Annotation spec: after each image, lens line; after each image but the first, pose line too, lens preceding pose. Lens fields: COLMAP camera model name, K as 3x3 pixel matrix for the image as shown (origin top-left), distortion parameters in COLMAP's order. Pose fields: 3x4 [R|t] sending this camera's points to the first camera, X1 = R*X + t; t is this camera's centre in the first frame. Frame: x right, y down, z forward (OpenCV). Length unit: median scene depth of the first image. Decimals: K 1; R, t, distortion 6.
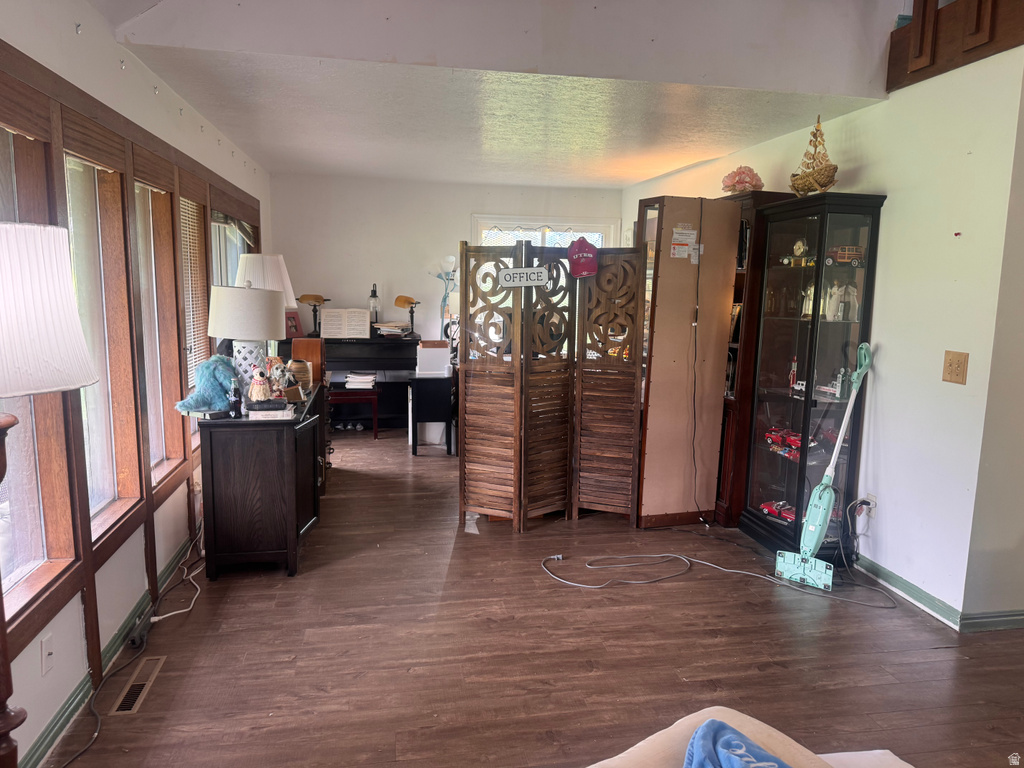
lens RADIAL K [[704.9, 0, 512.0], [0, 704.9, 384.0], [0, 0, 1]] dist [-0.001203, -0.002843]
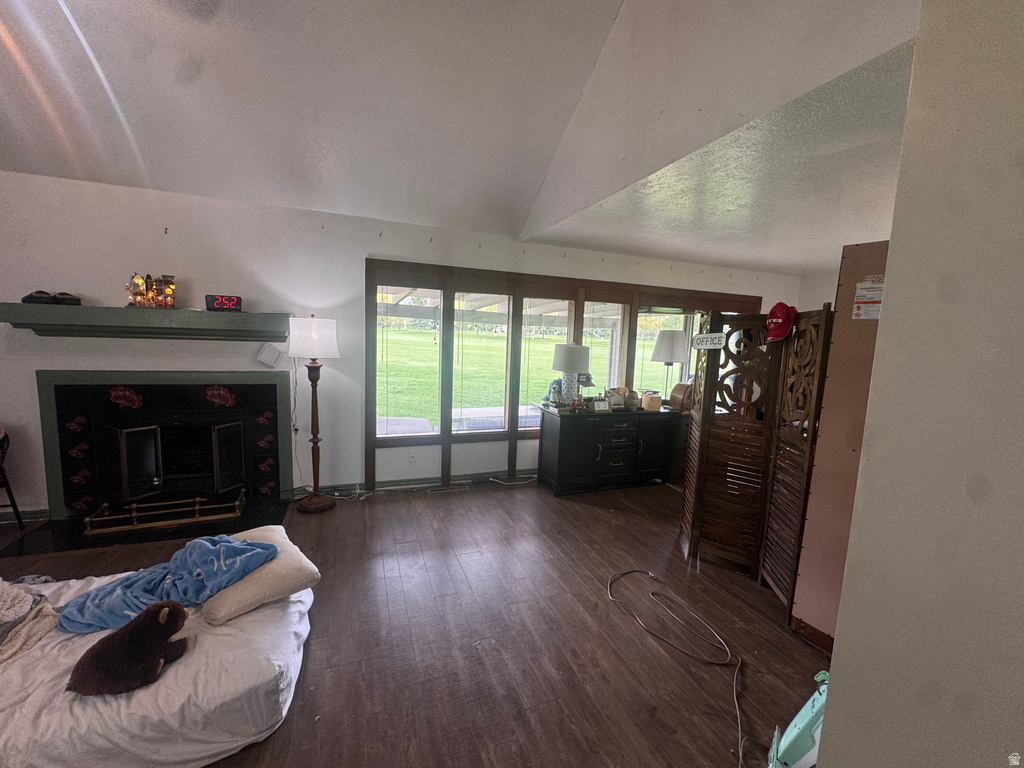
lens RADIAL K [[414.7, 0, 512.0], [0, 414.7, 384.0], [0, 0, 1]] dist [-0.001911, -0.000559]
pose [[0.188673, 0.110954, -0.975752, 0.691347], [-0.177706, 0.981051, 0.077195, -0.084126], [0.965828, 0.158832, 0.204815, 0.604836]]
